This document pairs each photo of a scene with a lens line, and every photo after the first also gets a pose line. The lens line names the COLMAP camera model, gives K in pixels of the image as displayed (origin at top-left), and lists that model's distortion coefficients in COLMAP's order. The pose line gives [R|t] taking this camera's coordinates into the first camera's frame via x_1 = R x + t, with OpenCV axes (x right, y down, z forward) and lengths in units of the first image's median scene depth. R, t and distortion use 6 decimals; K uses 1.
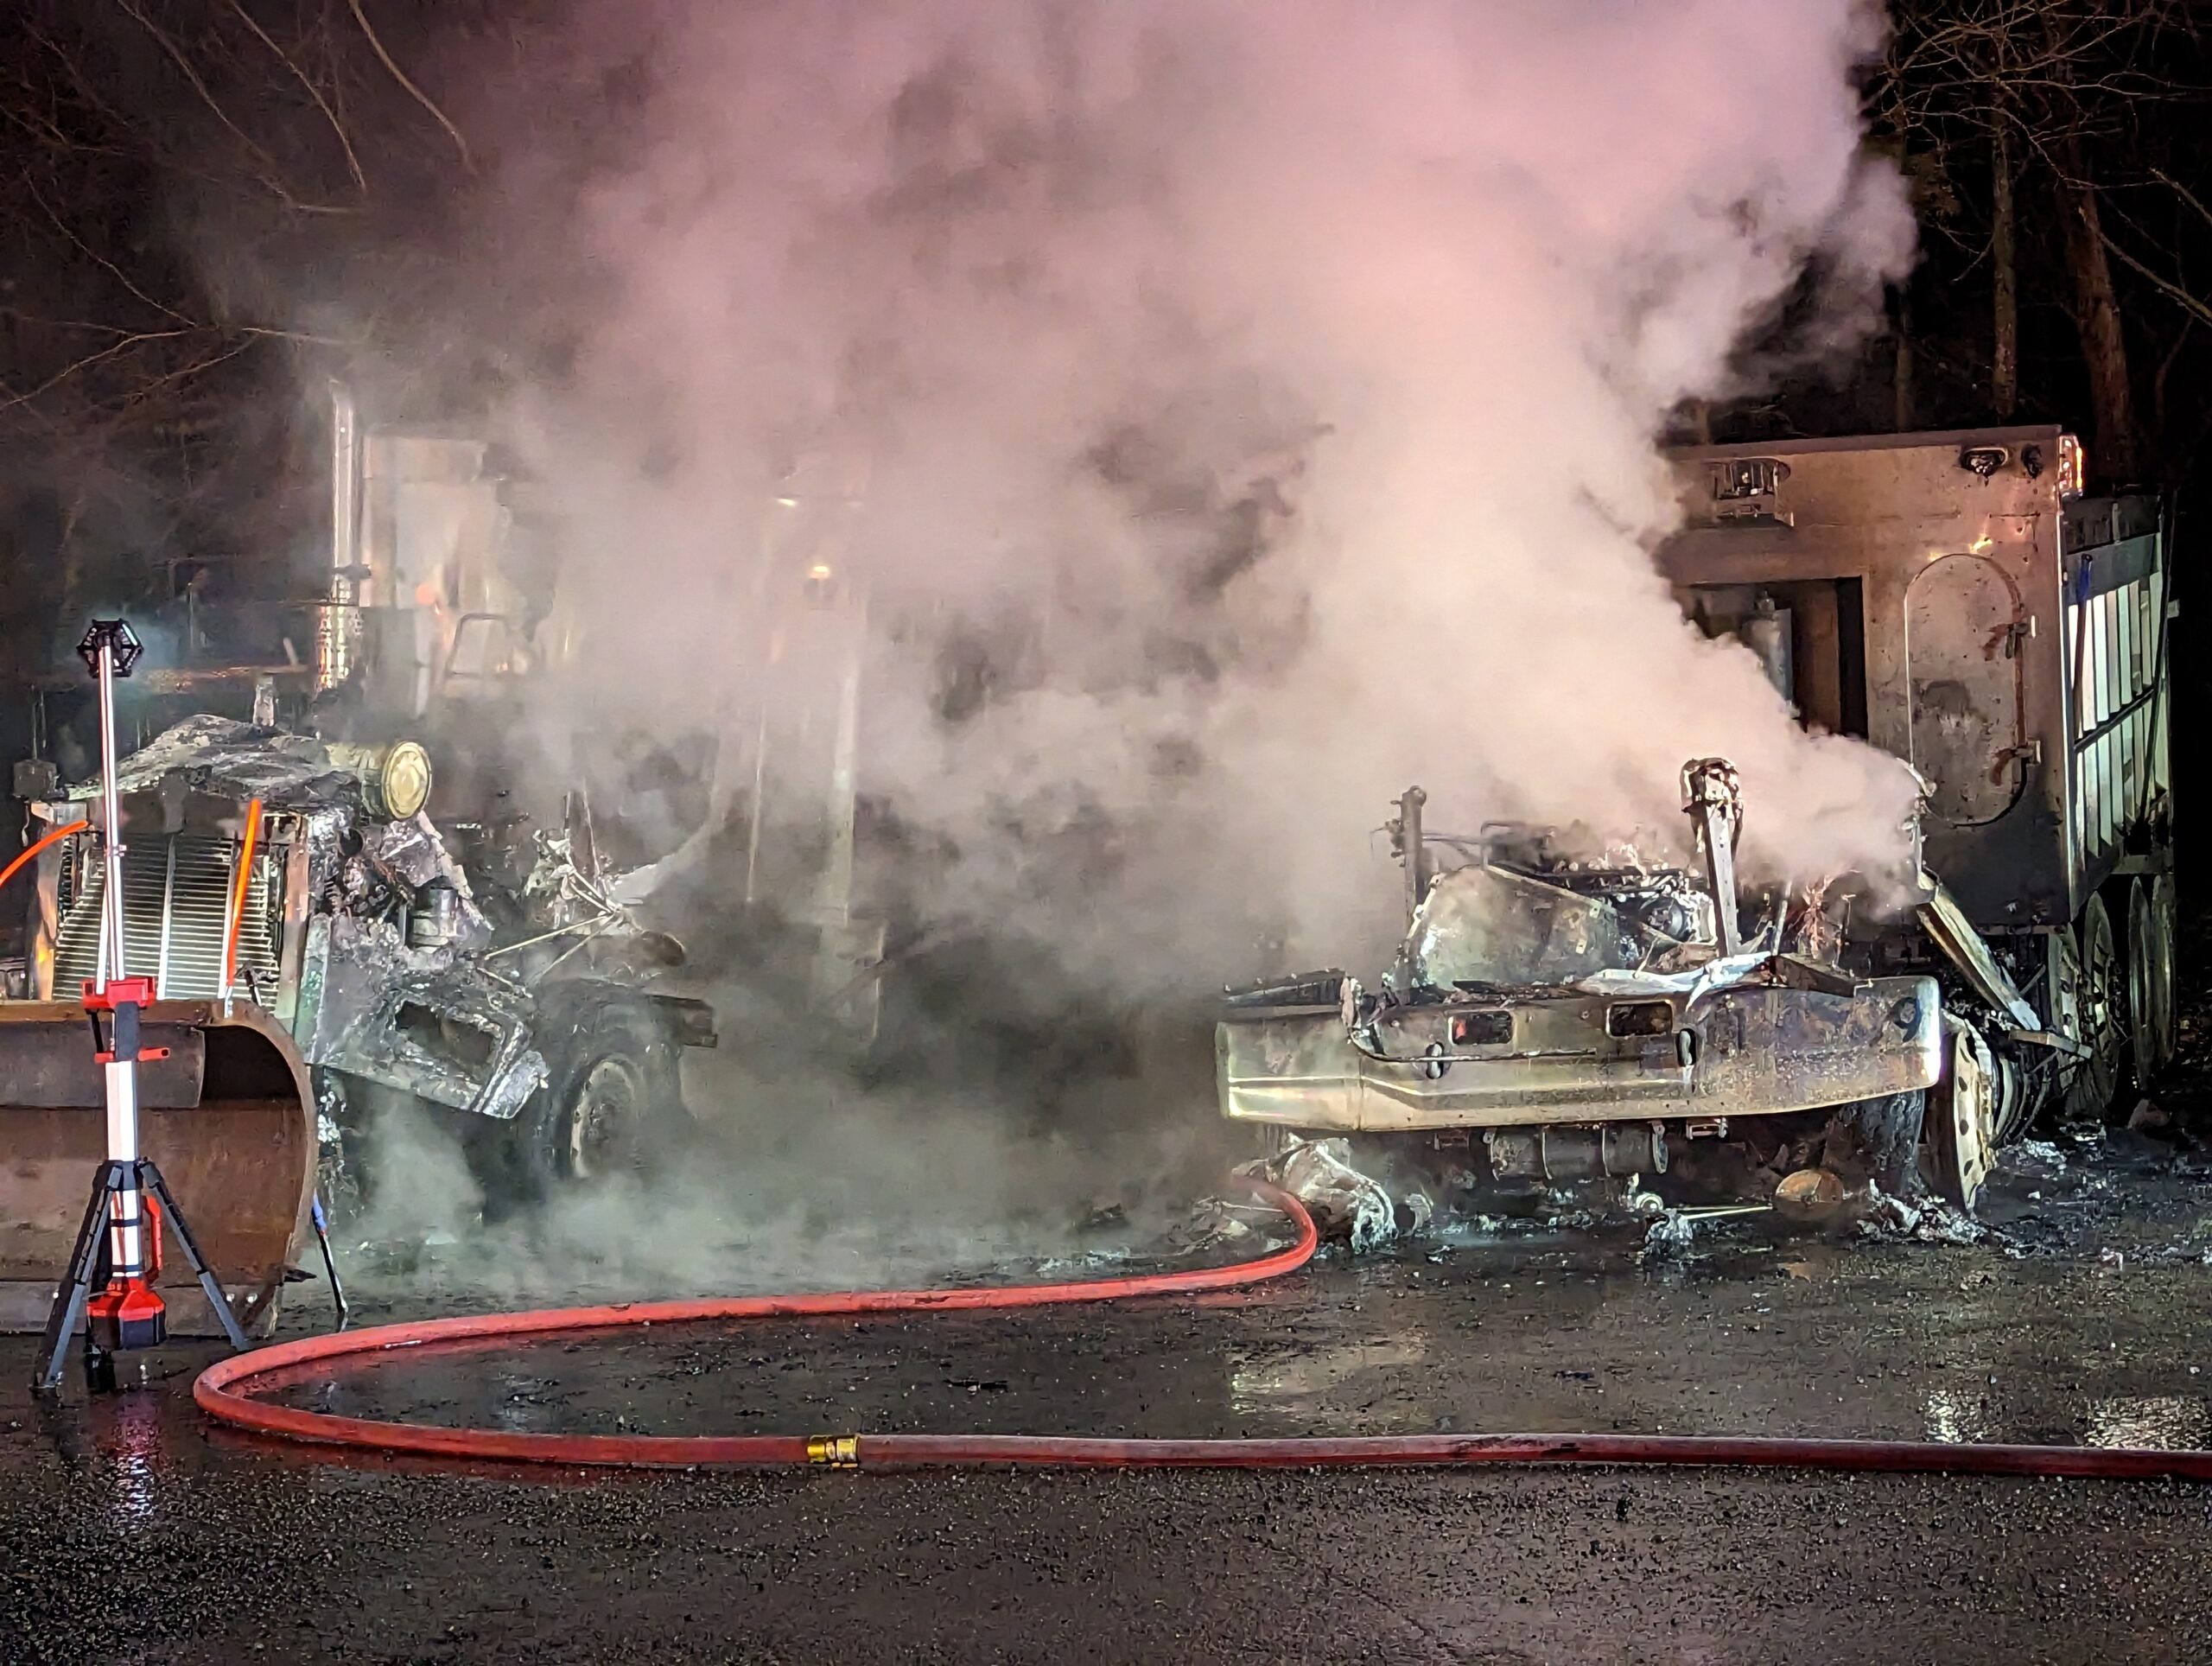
lens RADIAL K [[4006.7, 0, 1088.5], [0, 4006.7, 812.4], [0, 0, 1]] dist [0.165866, 0.000000]
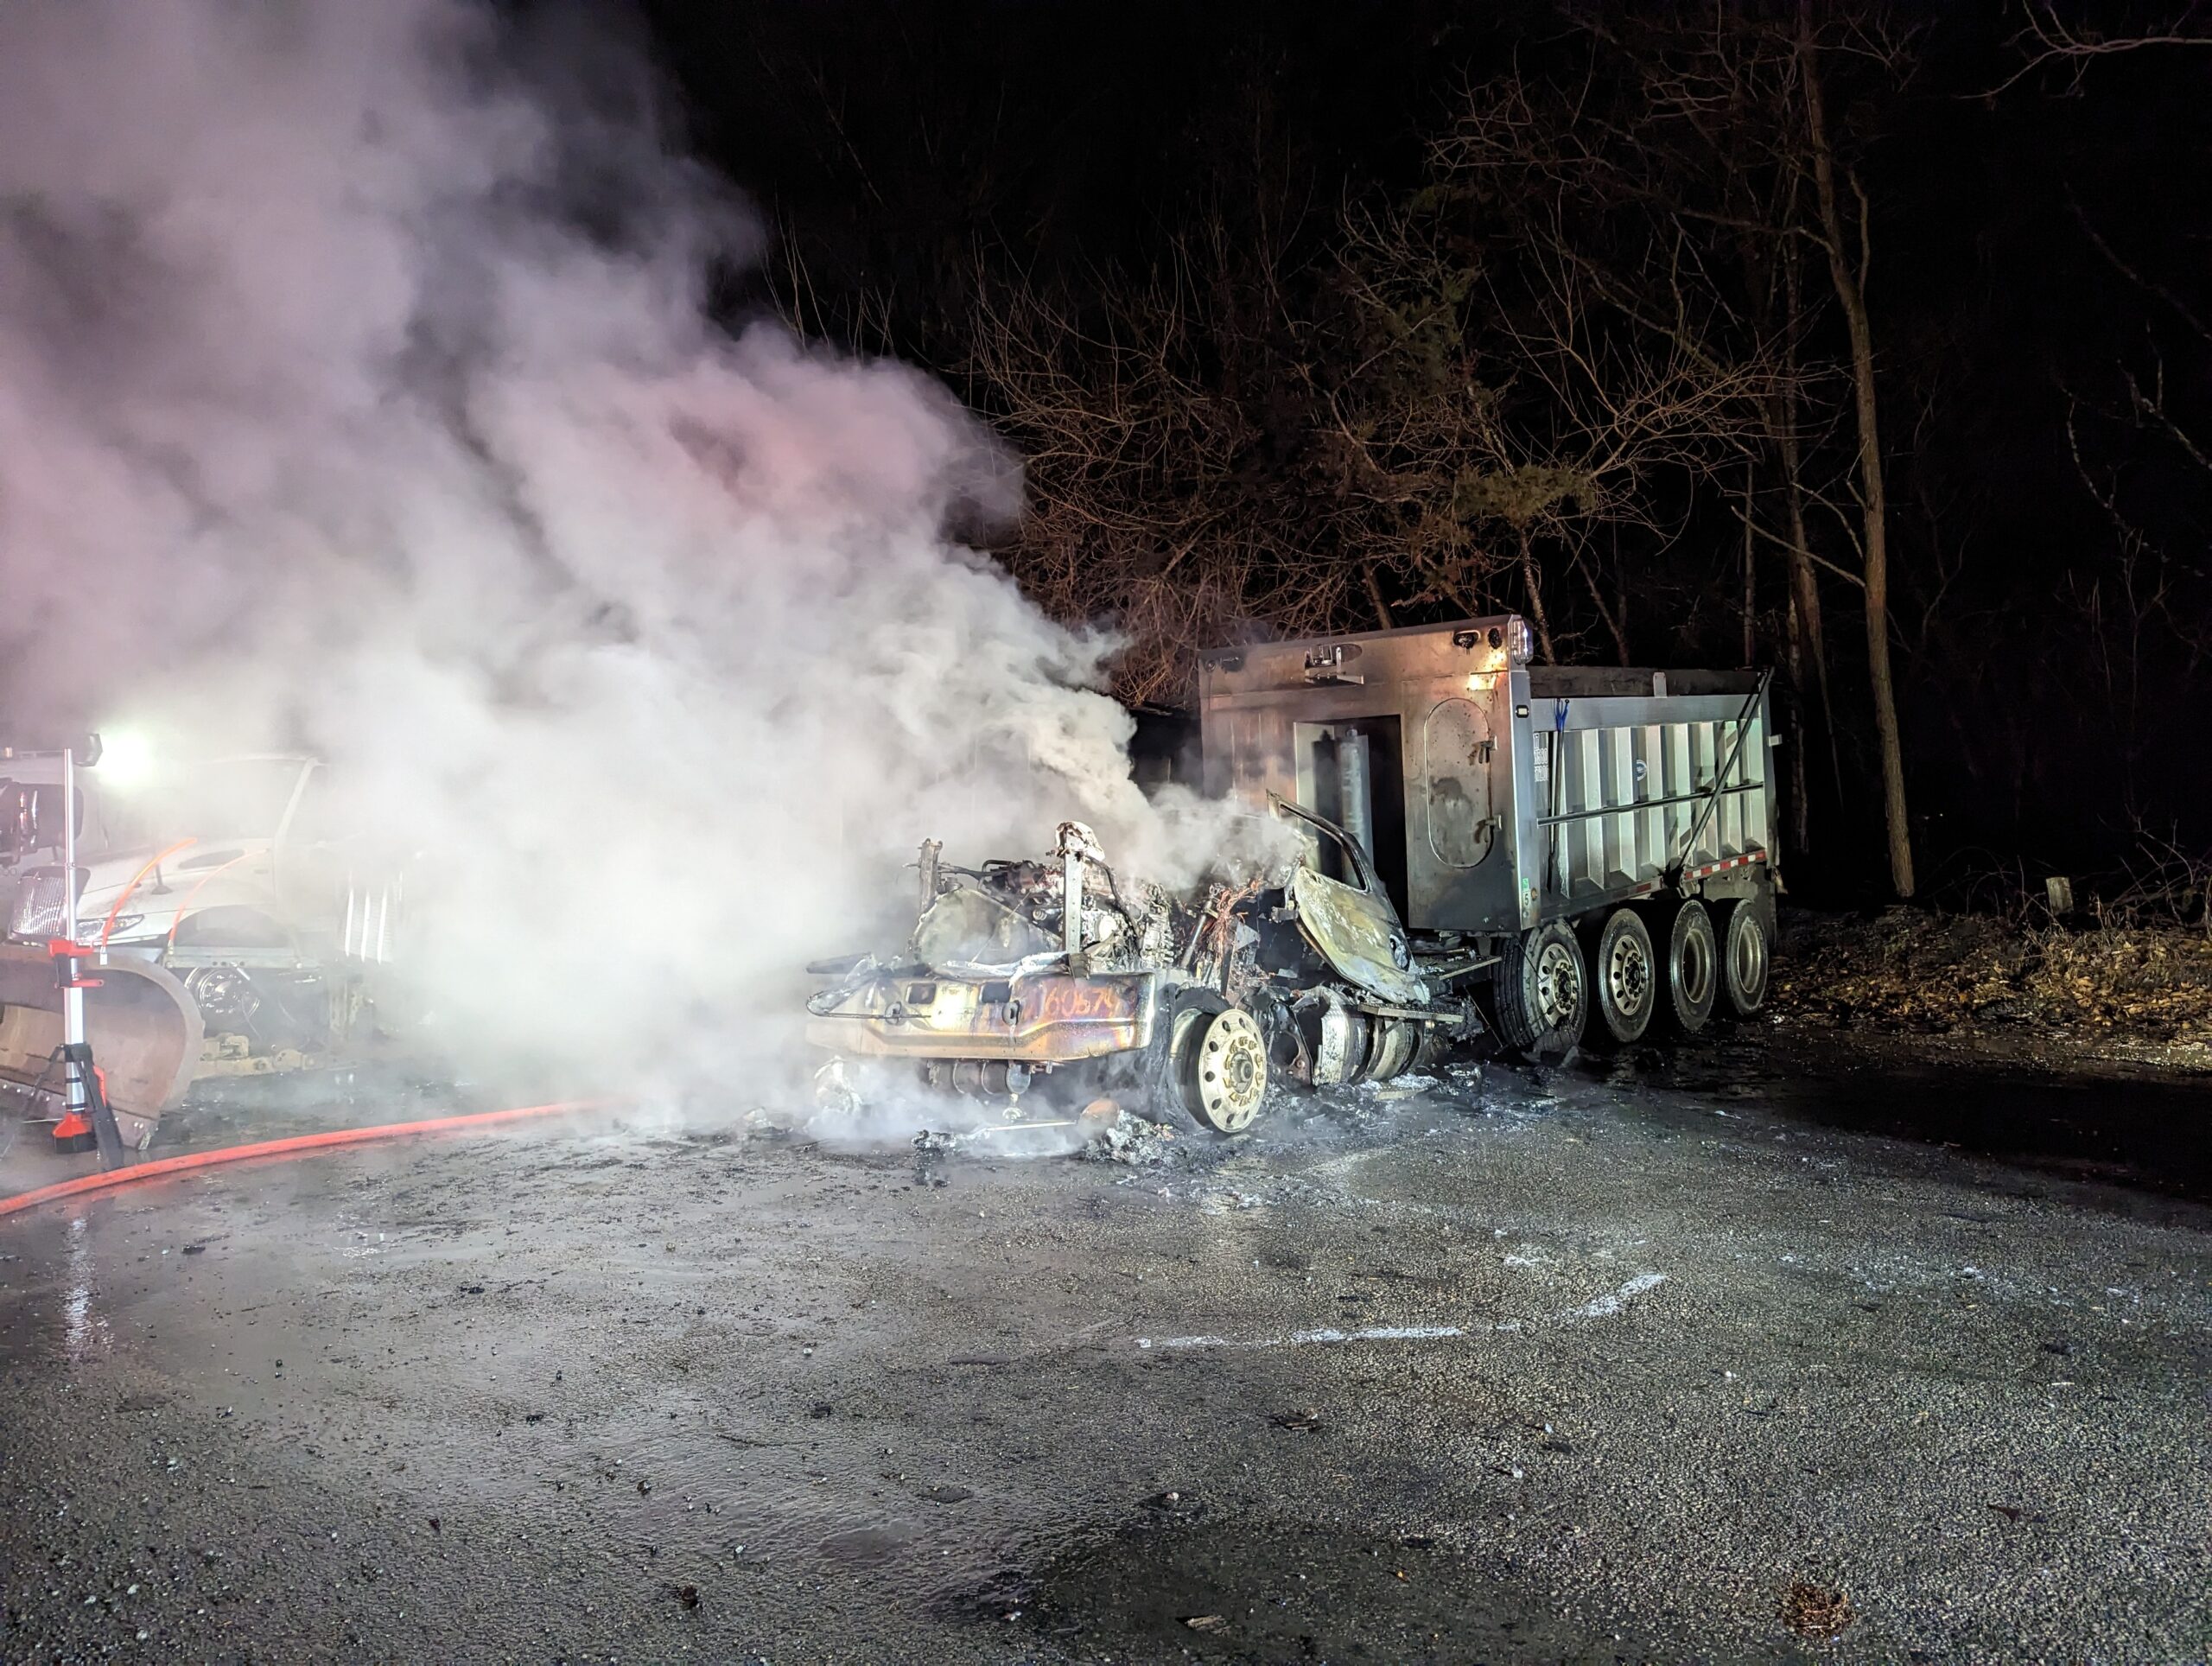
lens RADIAL K [[1574.3, 0, 1093.8], [0, 1574.3, 845.9], [0, 0, 1]] dist [0.095489, -0.042918]
pose [[0.936999, 0.013301, -0.349078, 0.302417], [-0.014112, 0.999900, 0.000221, -0.003721], [0.349046, 0.004719, 0.937094, 0.363931]]
